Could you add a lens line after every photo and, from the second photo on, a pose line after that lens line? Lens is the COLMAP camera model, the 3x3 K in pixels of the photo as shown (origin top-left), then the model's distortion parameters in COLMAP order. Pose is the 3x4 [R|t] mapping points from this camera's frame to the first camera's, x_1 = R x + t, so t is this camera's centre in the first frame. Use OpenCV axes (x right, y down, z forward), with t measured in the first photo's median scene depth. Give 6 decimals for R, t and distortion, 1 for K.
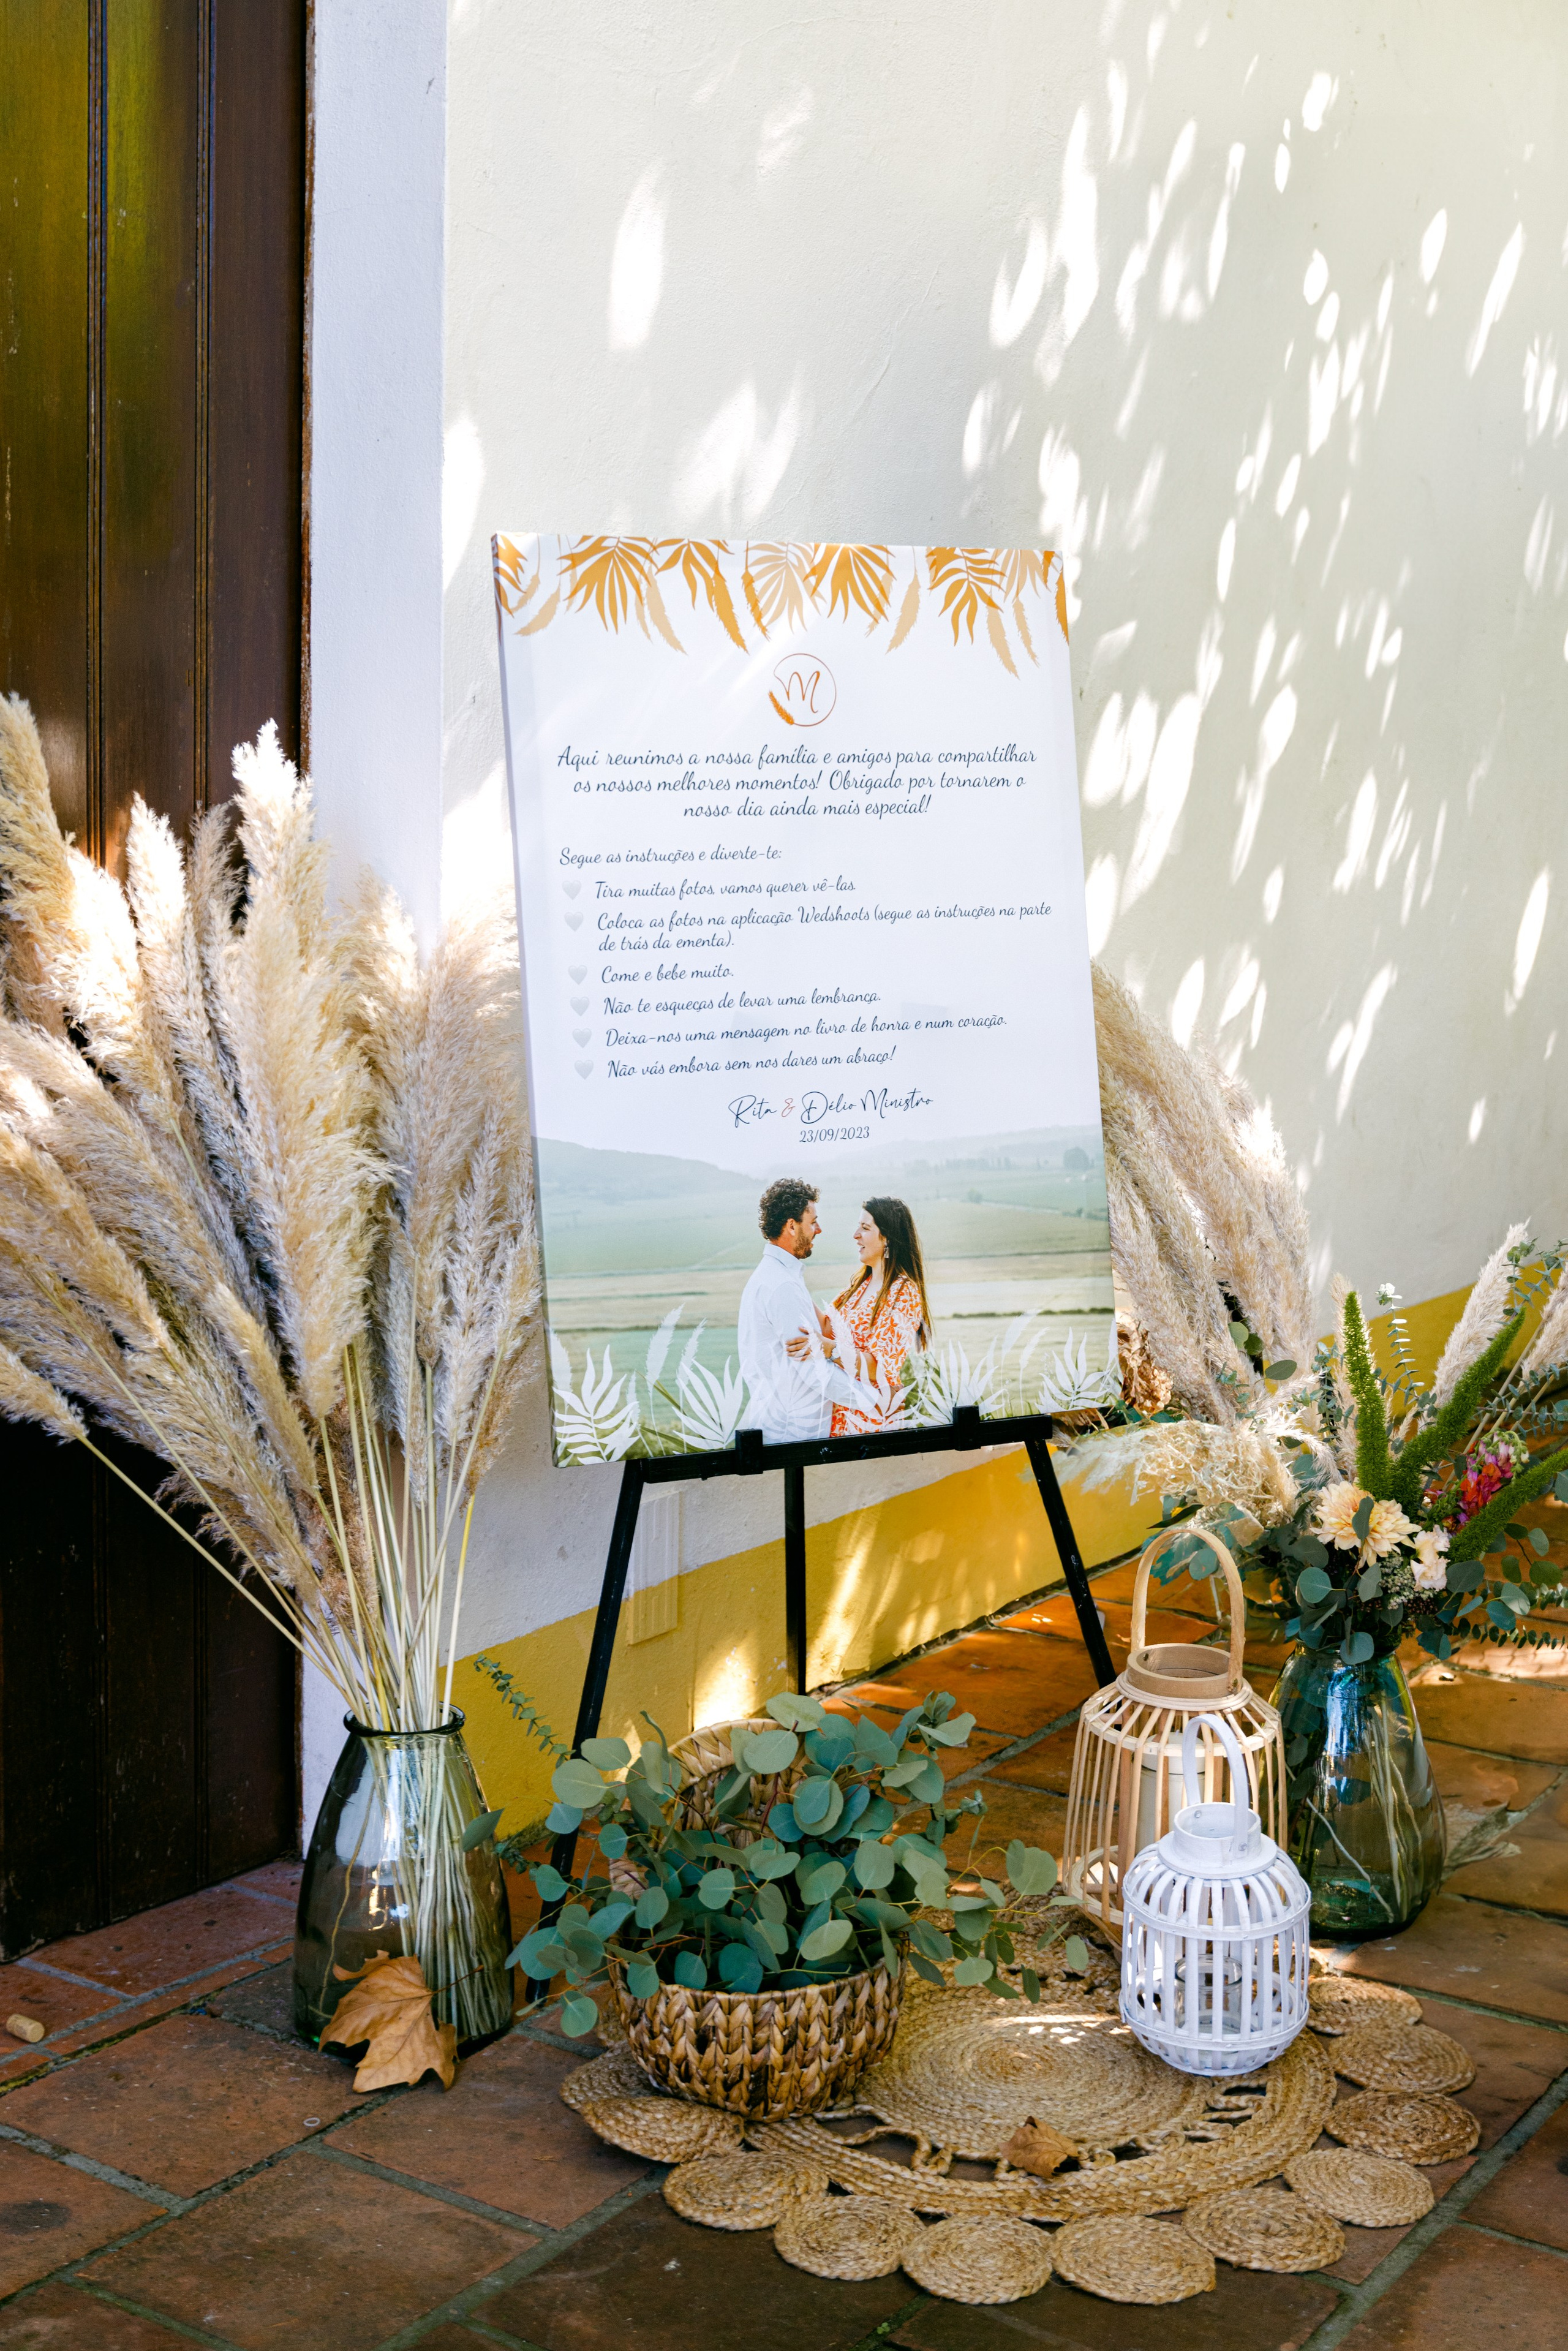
lens RADIAL K [[2934.7, 0, 784.0], [0, 2934.7, 1175.5], [0, 0, 1]] dist [-0.002680, -0.003393]
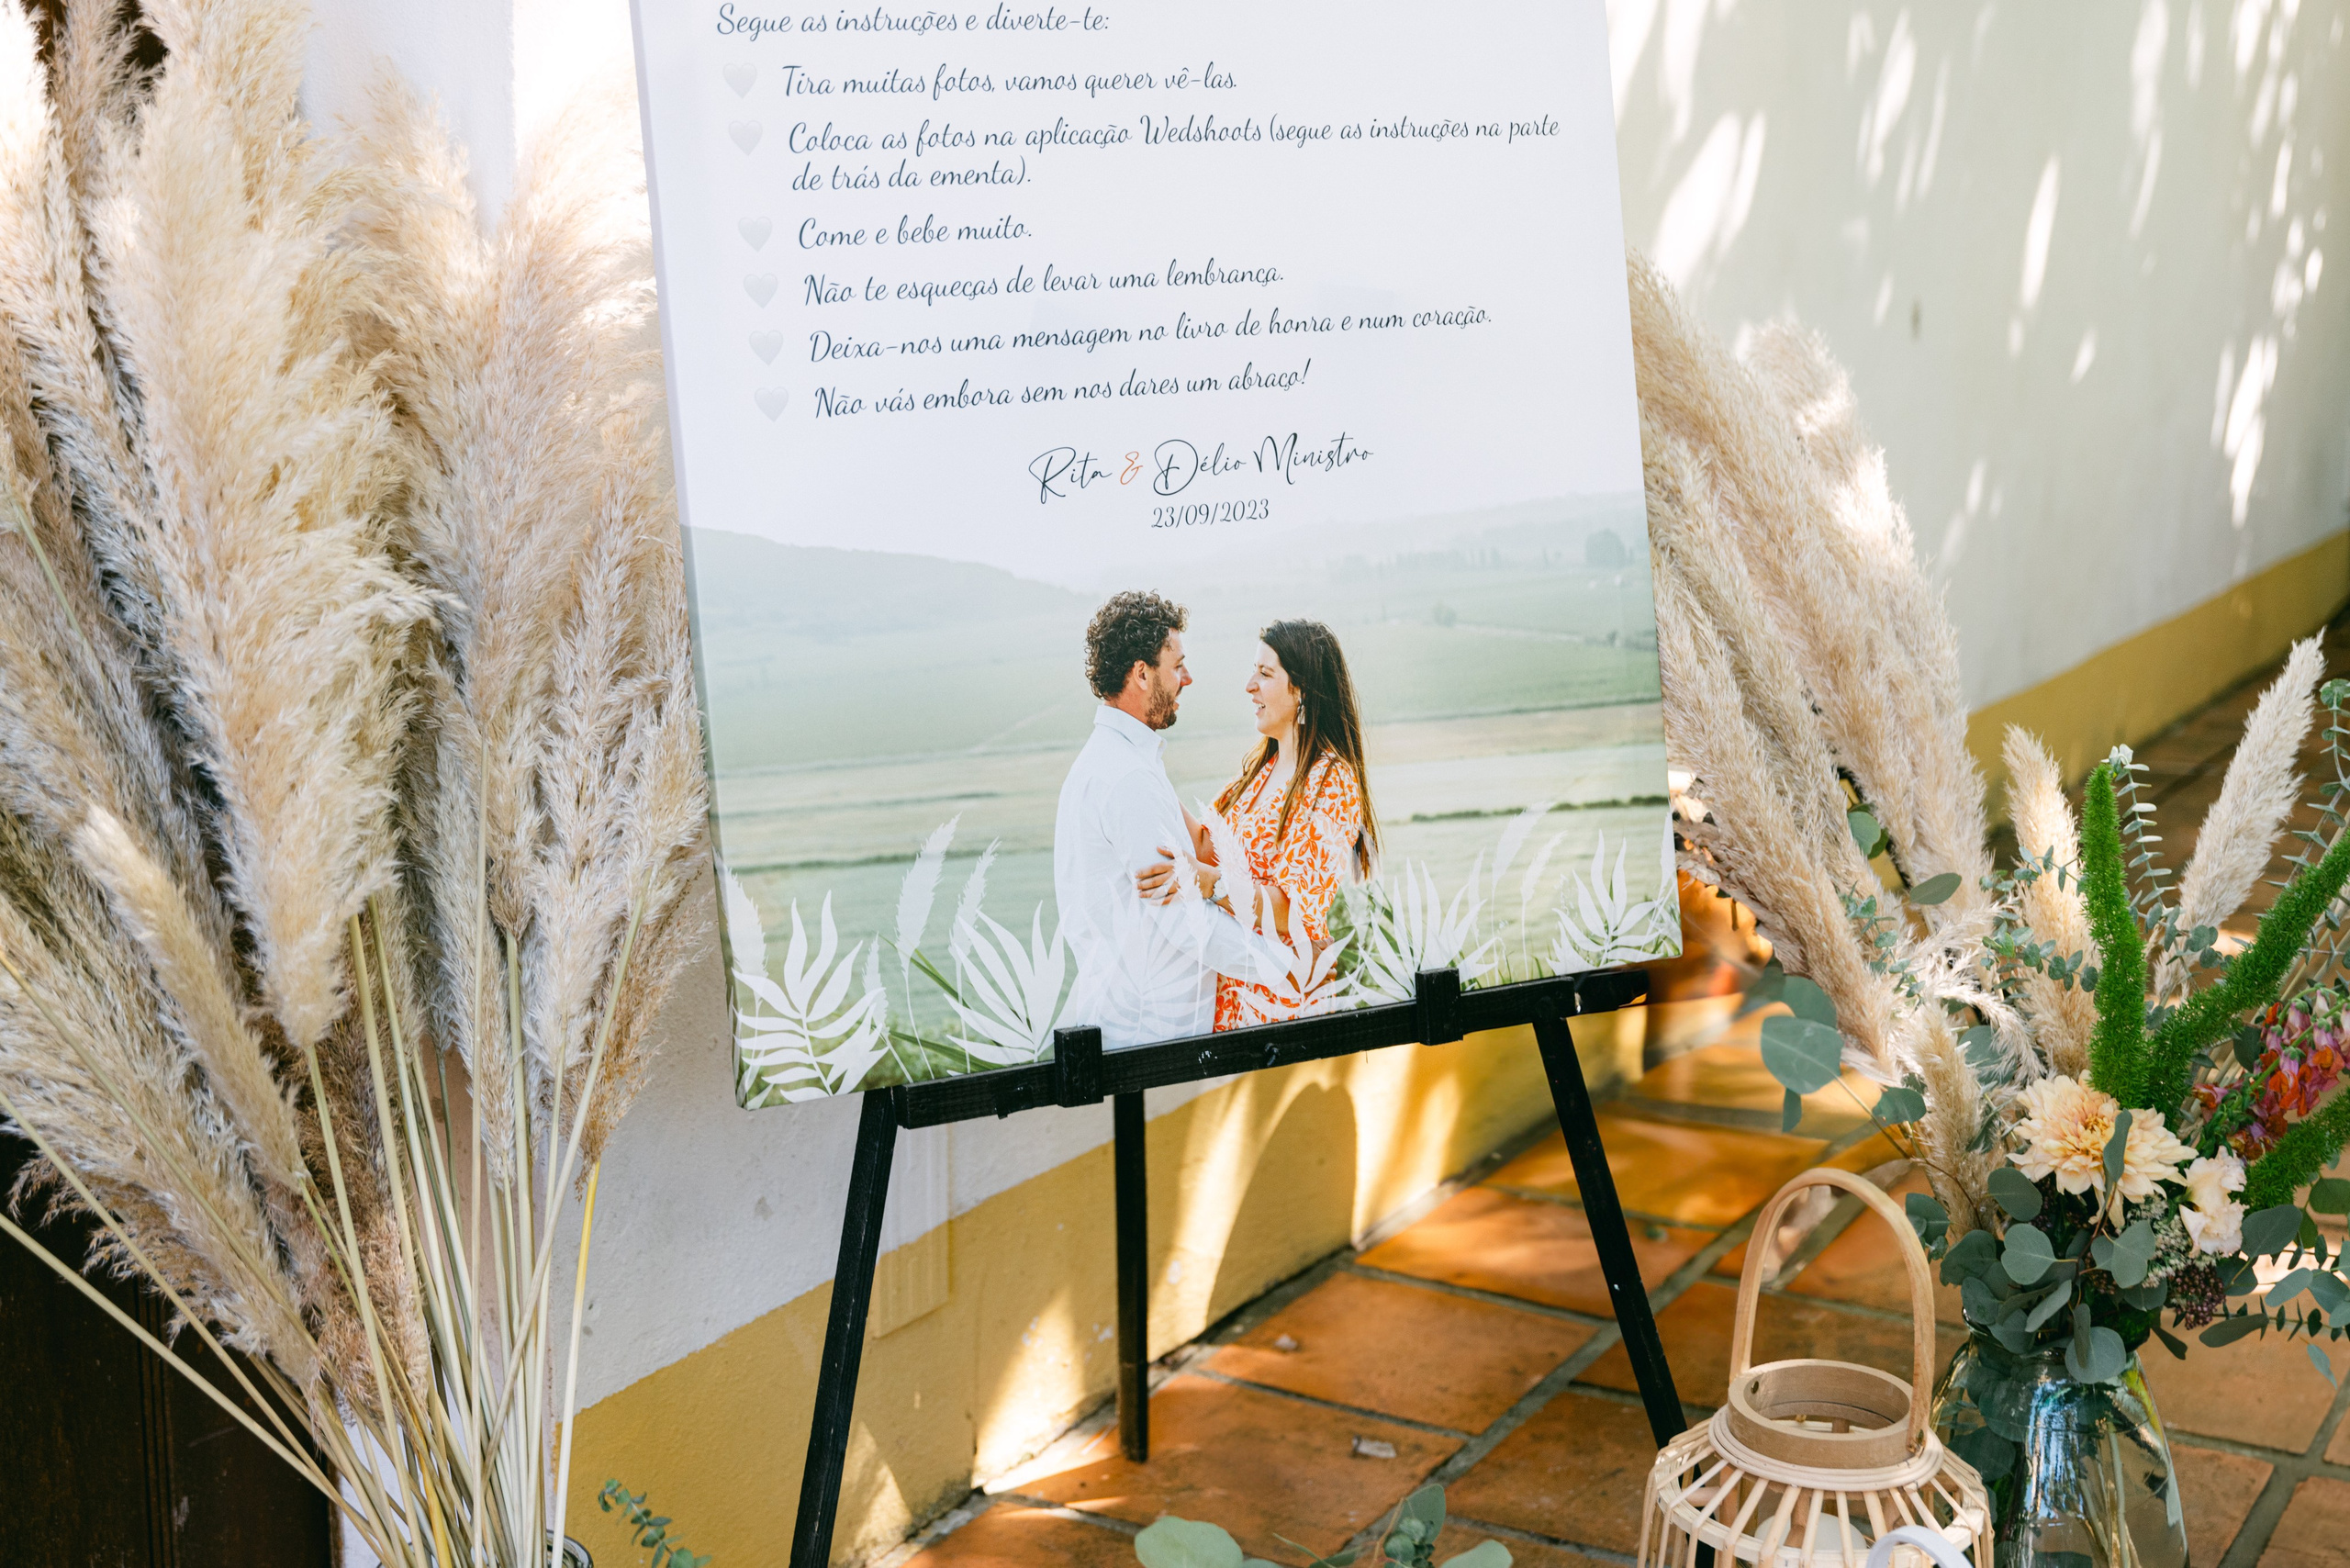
lens RADIAL K [[3060.2, 0, 1175.0], [0, 3060.2, 784.0], [0, 0, 1]] dist [-0.007050, -0.013478]
pose [[0.998191, -0.024723, 0.054811, -0.024483], [0.021308, 0.997847, 0.062029, 0.001681], [-0.056227, -0.060749, 0.996568, 0.399594]]
